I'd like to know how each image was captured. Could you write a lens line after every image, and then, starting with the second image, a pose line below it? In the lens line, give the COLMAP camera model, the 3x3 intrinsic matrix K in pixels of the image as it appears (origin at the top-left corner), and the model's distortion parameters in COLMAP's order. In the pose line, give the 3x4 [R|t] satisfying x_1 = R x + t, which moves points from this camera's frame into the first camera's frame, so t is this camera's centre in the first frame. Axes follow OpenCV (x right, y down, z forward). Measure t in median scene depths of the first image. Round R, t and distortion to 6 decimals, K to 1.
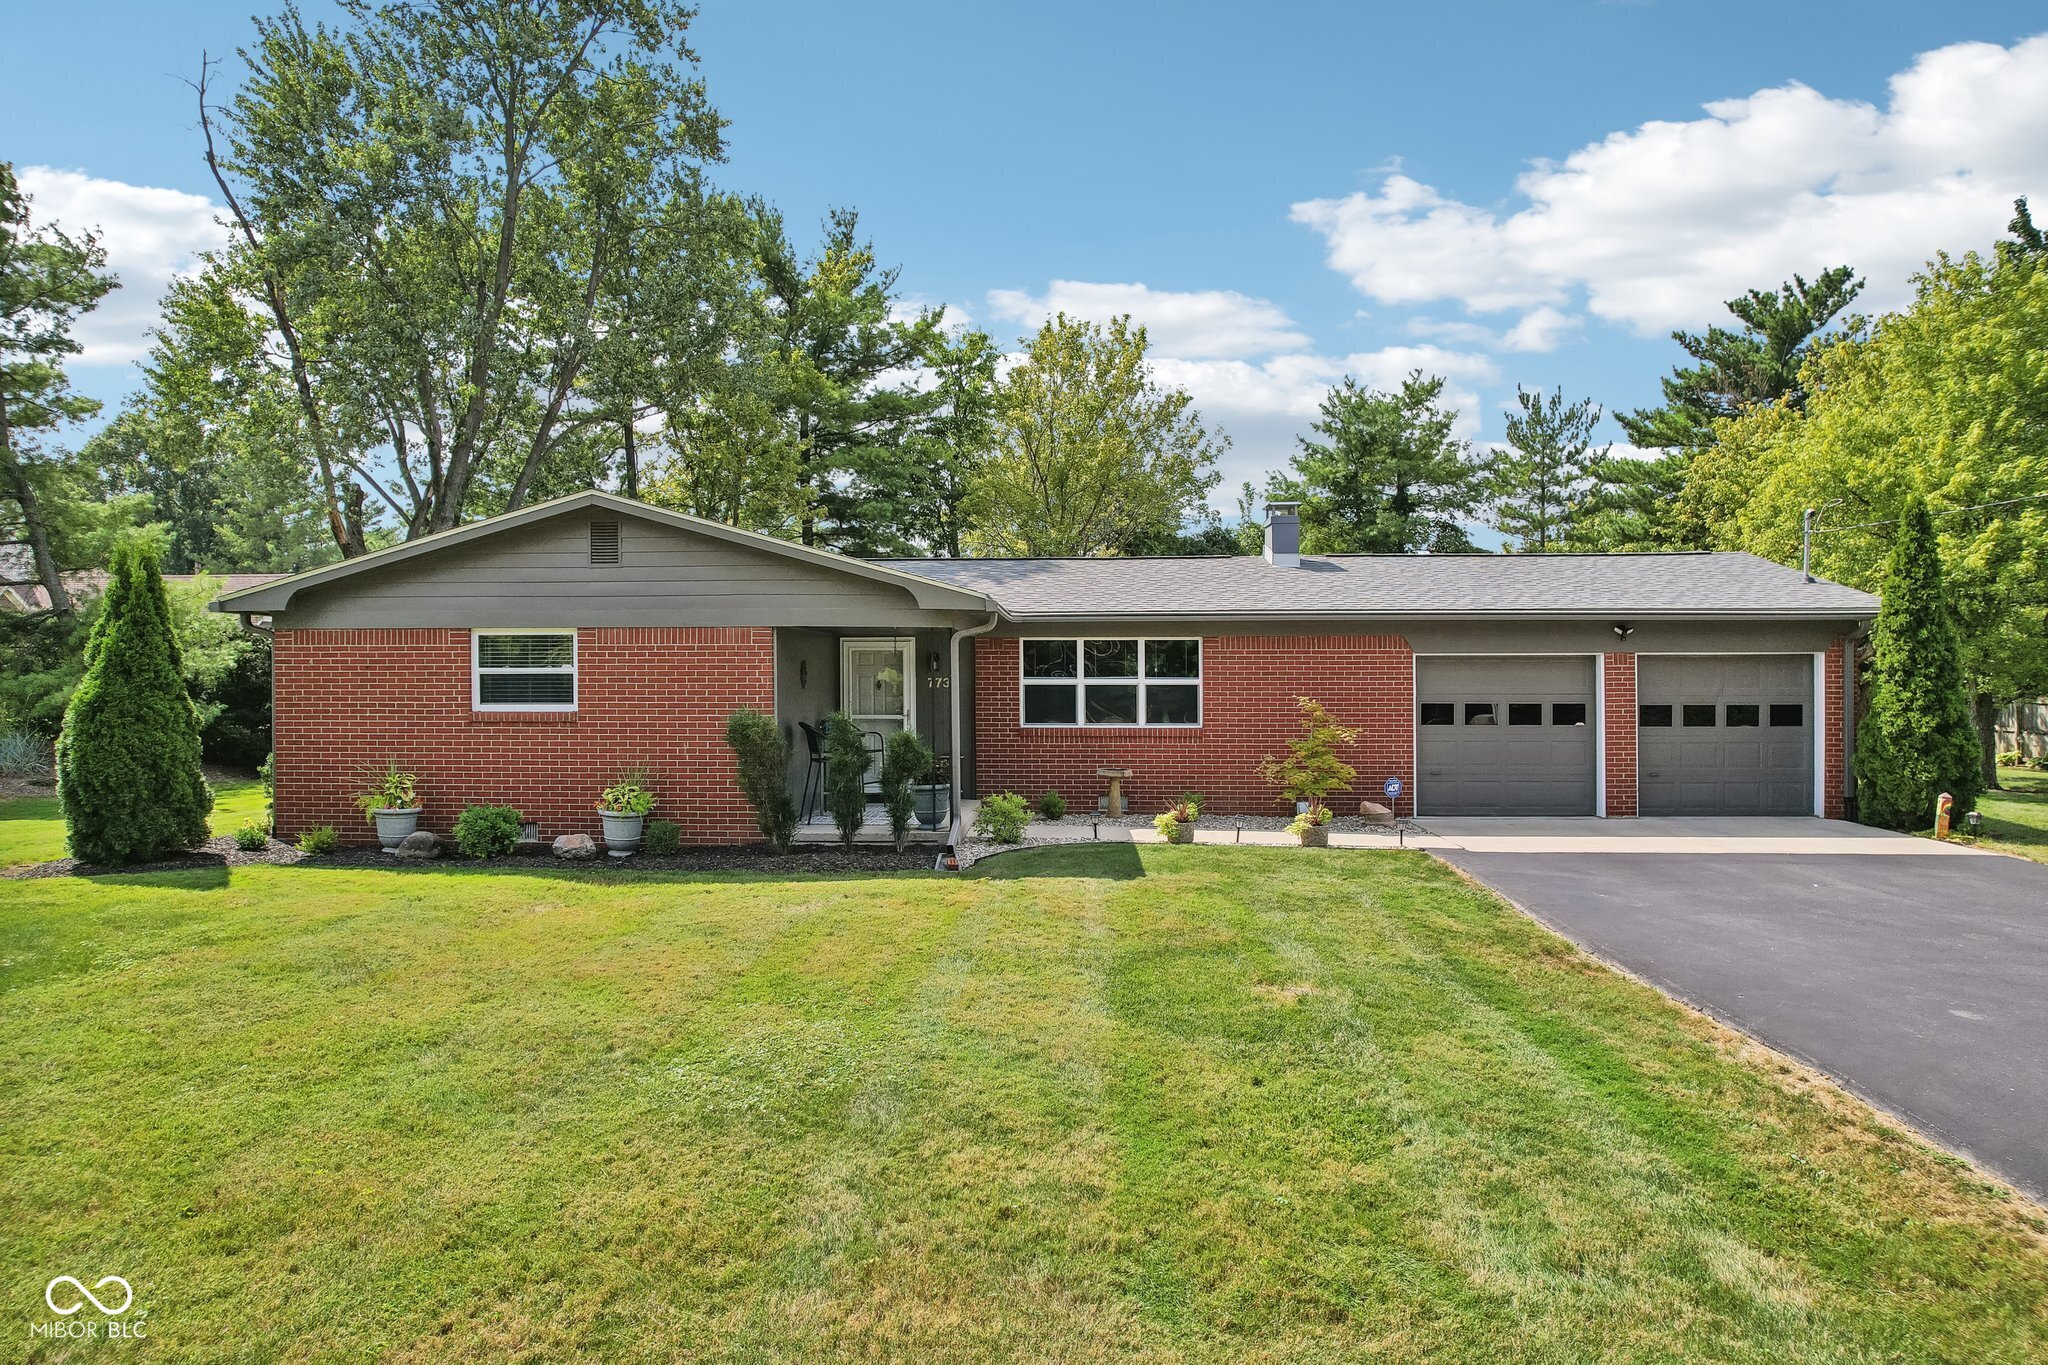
lens RADIAL K [[1322.4, 0, 992.5], [0, 1322.4, 680.4], [0, 0, 1]] dist [-0.074944, 0.066356]
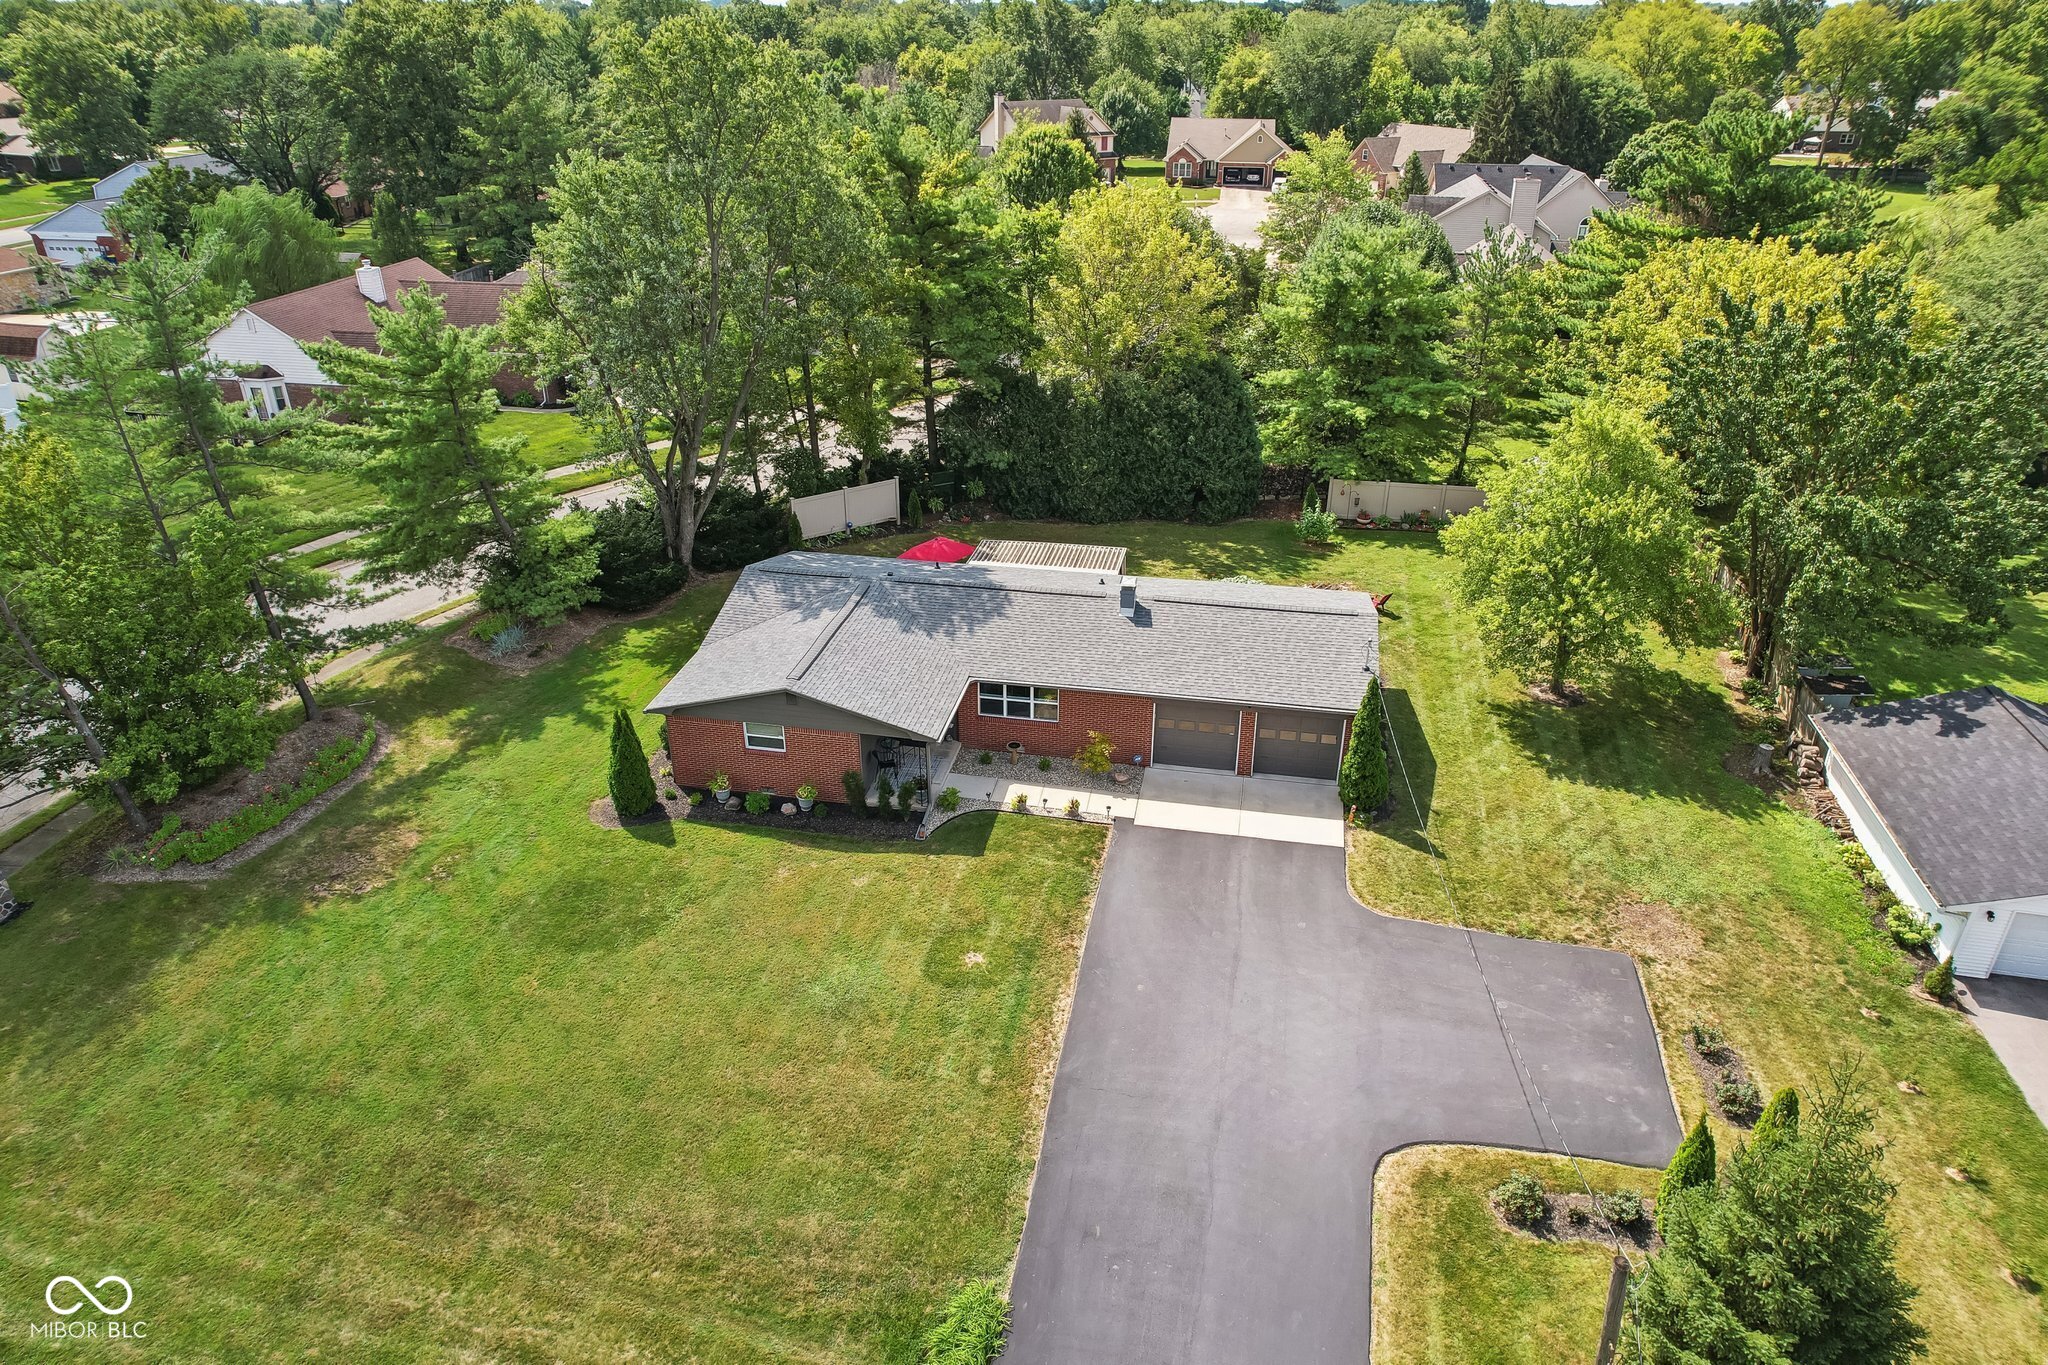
lens RADIAL K [[1322.4, 0, 992.5], [0, 1322.4, 680.4], [0, 0, 1]] dist [-0.074944, 0.066356]
pose [[0.988099, 0.060119, -0.141583, 0.363239], [0.011936, 0.887711, 0.460246, -1.057890], [0.153354, -0.456459, 0.876429, -0.934800]]
